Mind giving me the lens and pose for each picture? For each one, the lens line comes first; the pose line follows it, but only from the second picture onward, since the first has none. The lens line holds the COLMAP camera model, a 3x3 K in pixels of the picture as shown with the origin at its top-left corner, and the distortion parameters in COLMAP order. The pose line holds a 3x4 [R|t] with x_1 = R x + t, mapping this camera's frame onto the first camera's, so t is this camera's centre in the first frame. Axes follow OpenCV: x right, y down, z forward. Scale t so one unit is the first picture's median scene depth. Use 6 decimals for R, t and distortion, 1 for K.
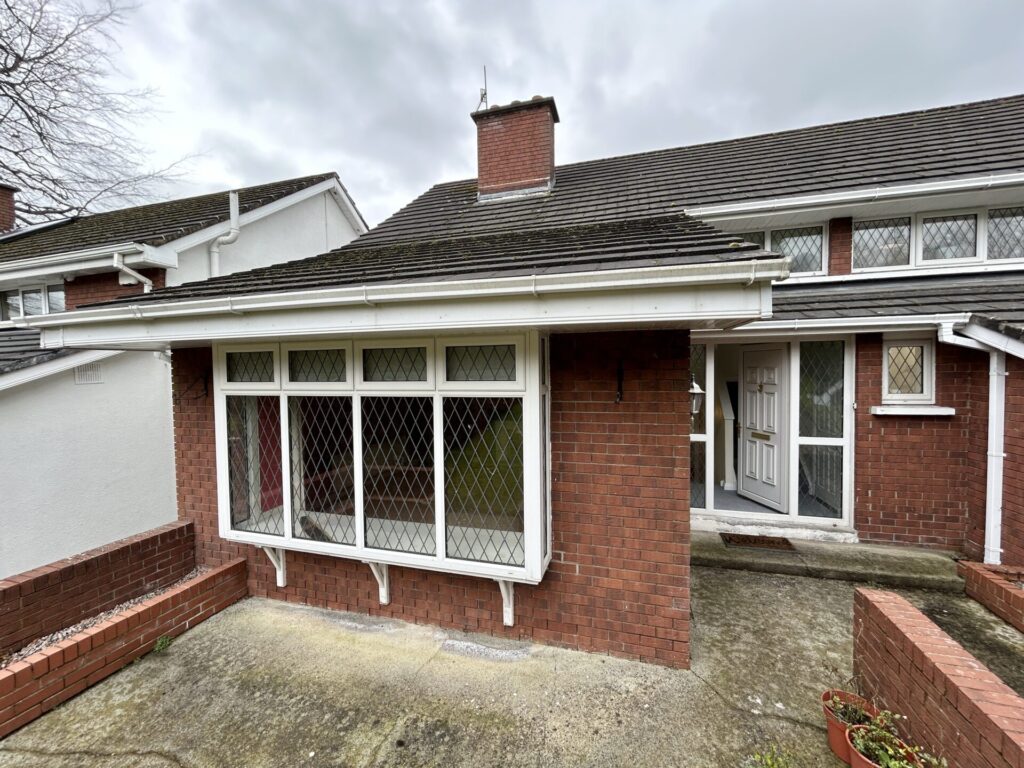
lens RADIAL K [[418.1, 0, 506.0], [0, 418.1, 385.0], [0, 0, 1]] dist [-0.000014, 0.000082]
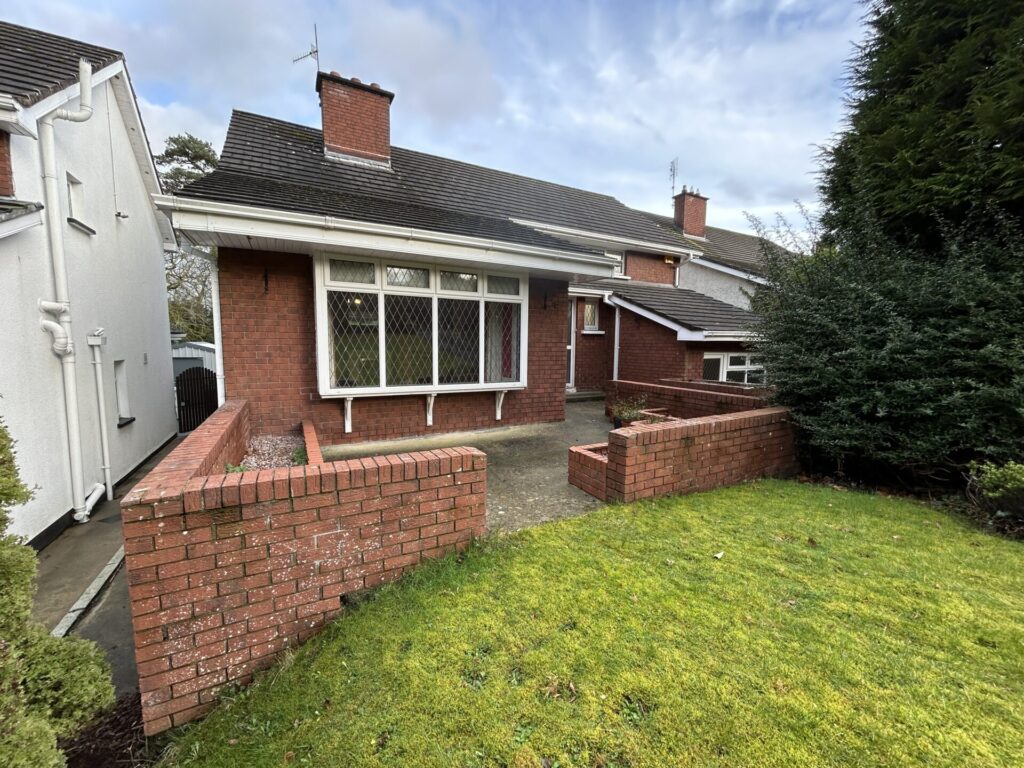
lens RADIAL K [[414.5, 0, 510.0], [0, 414.5, 384.5], [0, 0, 1]] dist [0.000326, 0.000329]
pose [[0.712679, -0.047100, 0.699907, -1.116129], [0.001197, 0.997824, 0.065929, 0.225709], [-0.701489, -0.046148, 0.711185, -0.376435]]
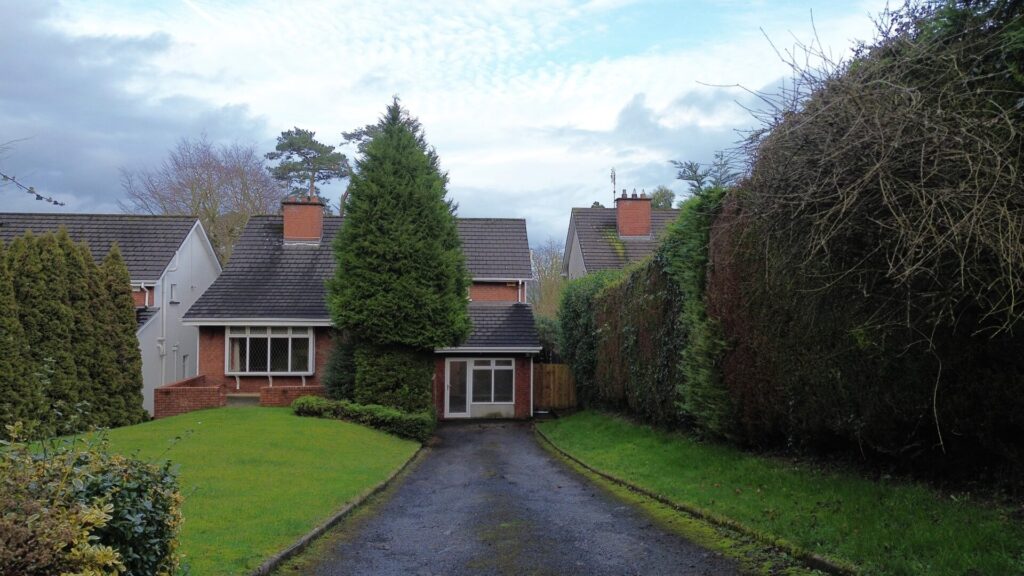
lens RADIAL K [[730.0, 0, 512.0], [0, 730.0, 288.0], [0, 0, 1]] dist [0.094015, -0.000869]
pose [[0.943671, 0.022079, 0.330148, -0.431350], [-0.007990, 0.999001, -0.043973, -0.144376], [-0.330789, 0.038859, 0.942904, -5.999090]]
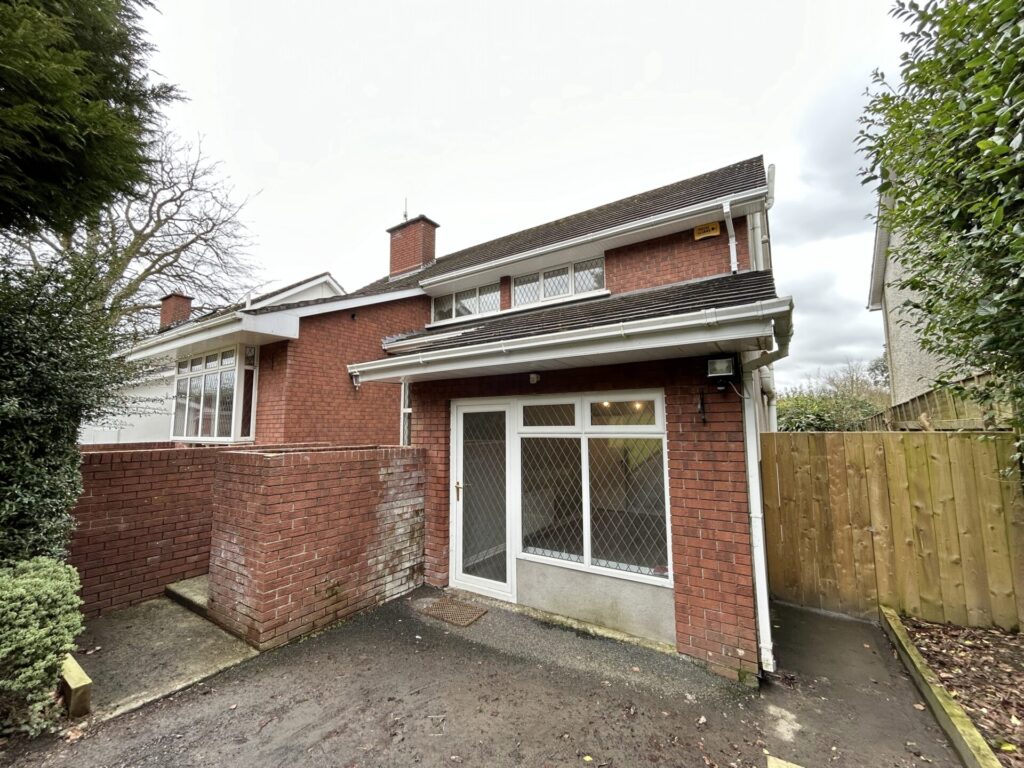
lens RADIAL K [[407.5, 0, 512.0], [0, 407.5, 384.0], [0, 0, 1]] dist [0.016276, 0.000069]
pose [[0.957526, -0.026001, -0.287173, 1.754151], [-0.012008, 0.991466, -0.129808, 0.307710], [0.288097, 0.127743, 0.949043, -0.625740]]
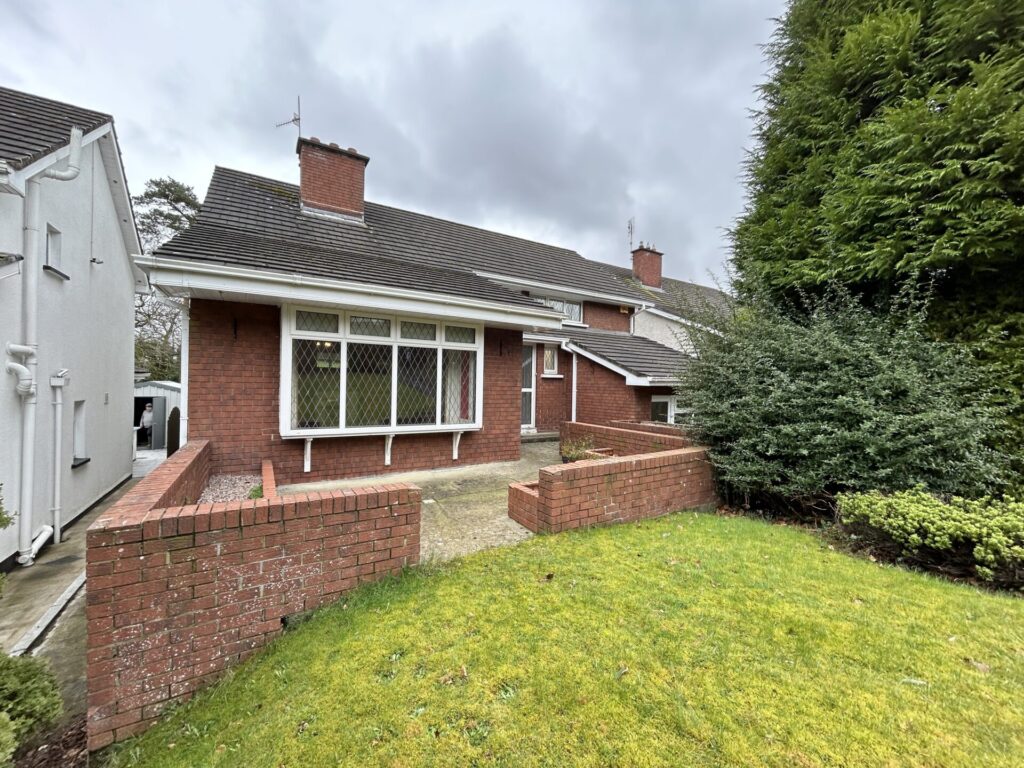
lens RADIAL K [[414.5, 0, 510.0], [0, 414.5, 384.5], [0, 0, 1]] dist [0.000326, 0.000329]
pose [[0.671845, 0.025983, 0.740236, -1.143419], [-0.005030, 0.999522, -0.030519, 0.212034], [-0.740674, 0.016781, 0.671655, -0.523967]]
